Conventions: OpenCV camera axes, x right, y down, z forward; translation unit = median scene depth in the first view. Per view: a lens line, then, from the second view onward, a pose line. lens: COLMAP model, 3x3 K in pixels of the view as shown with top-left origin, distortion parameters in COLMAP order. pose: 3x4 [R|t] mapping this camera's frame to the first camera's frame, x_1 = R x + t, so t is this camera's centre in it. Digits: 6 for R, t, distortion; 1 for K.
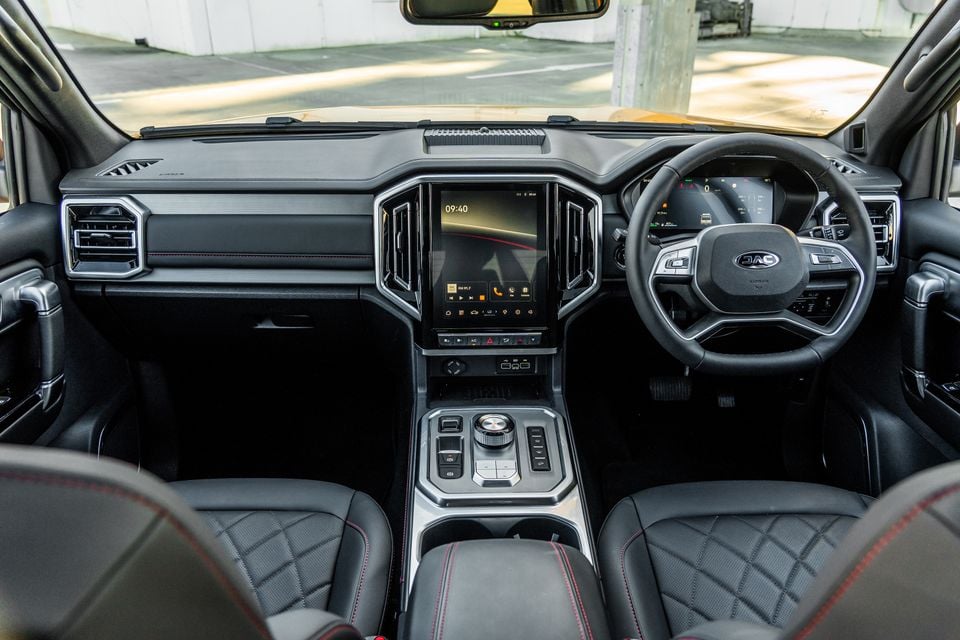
lens RADIAL K [[721.8, 0, 474.6], [0, 721.8, 312.0], [0, 0, 1]] dist [0.004991, -0.001775]
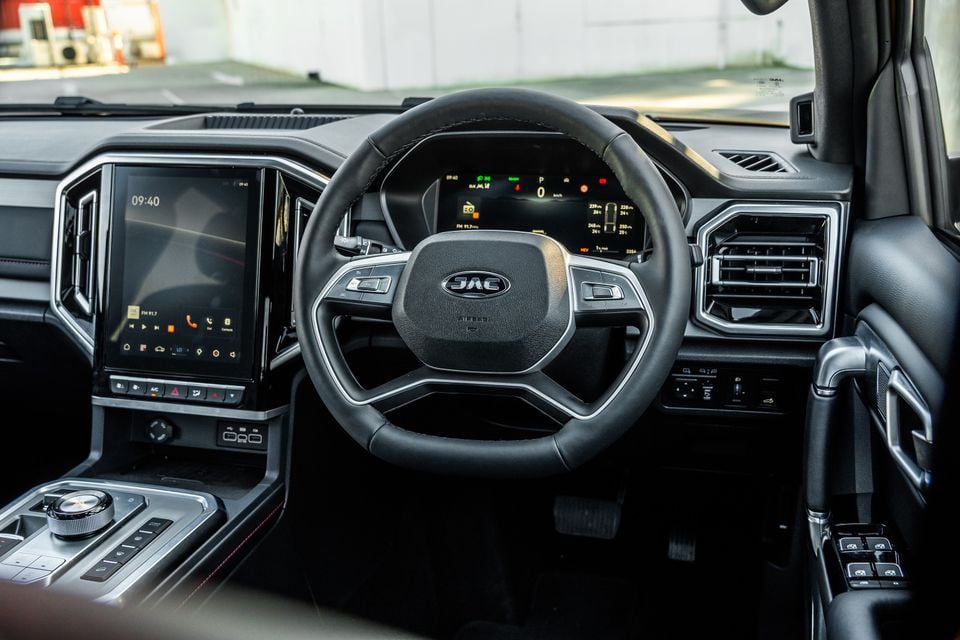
lens RADIAL K [[941.2, 0, 469.3], [0, 941.2, 313.3], [0, 0, 1]] dist [0.049954, 0.000000]
pose [[0.956464, 0.063957, -0.284758, 0.545095], [-0.096888, 0.989942, -0.103089, 0.031865], [0.275300, 0.126191, 0.953040, 0.207285]]
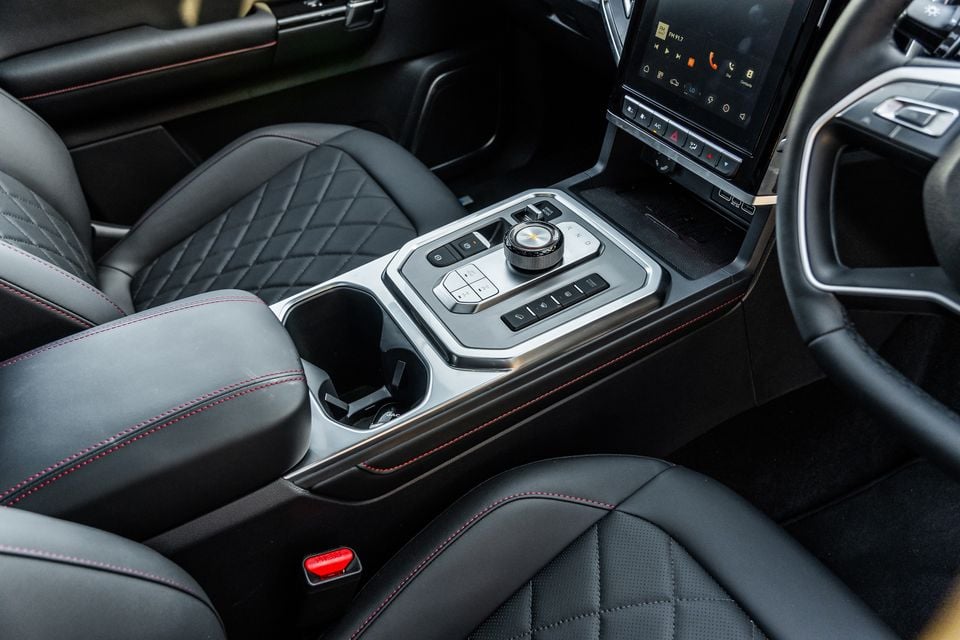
lens RADIAL K [[721.8, 0, 481.5], [0, 721.8, 317.1], [0, 0, 1]] dist [0.004991, -0.001775]
pose [[0.479336, 0.567676, -0.669313, 0.447284], [-0.264077, 0.820586, 0.506856, -0.103905], [0.836959, -0.066204, 0.543247, 0.516024]]
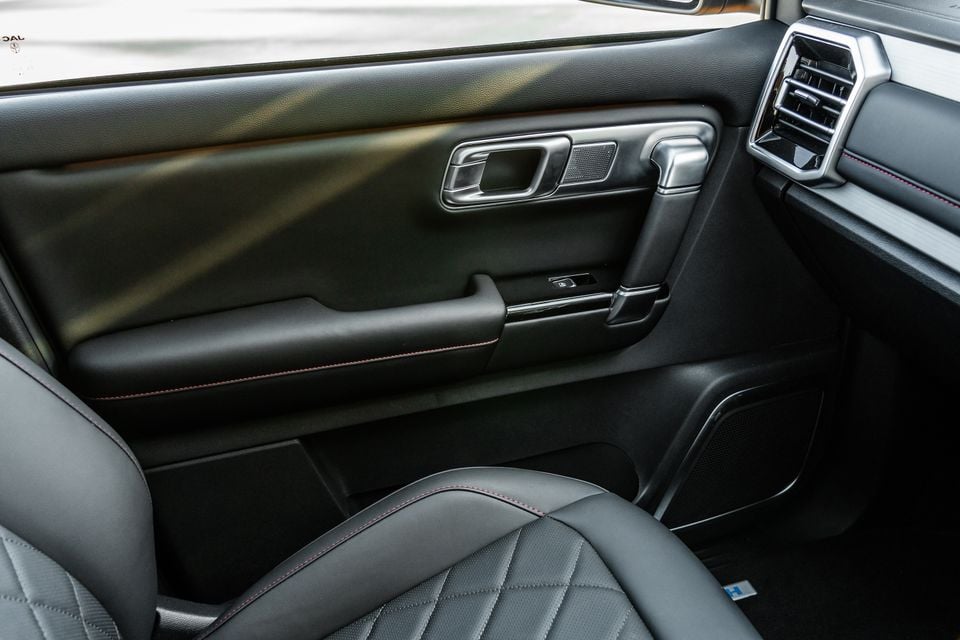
lens RADIAL K [[941.2, 0, 480.6], [0, 941.2, 323.0], [0, 0, 1]] dist [0.049954, 0.000000]
pose [[0.278066, 0.438170, -0.854802, 0.124950], [-0.319749, 0.881370, 0.347775, -0.126874], [0.905781, 0.176618, 0.385184, 0.513925]]
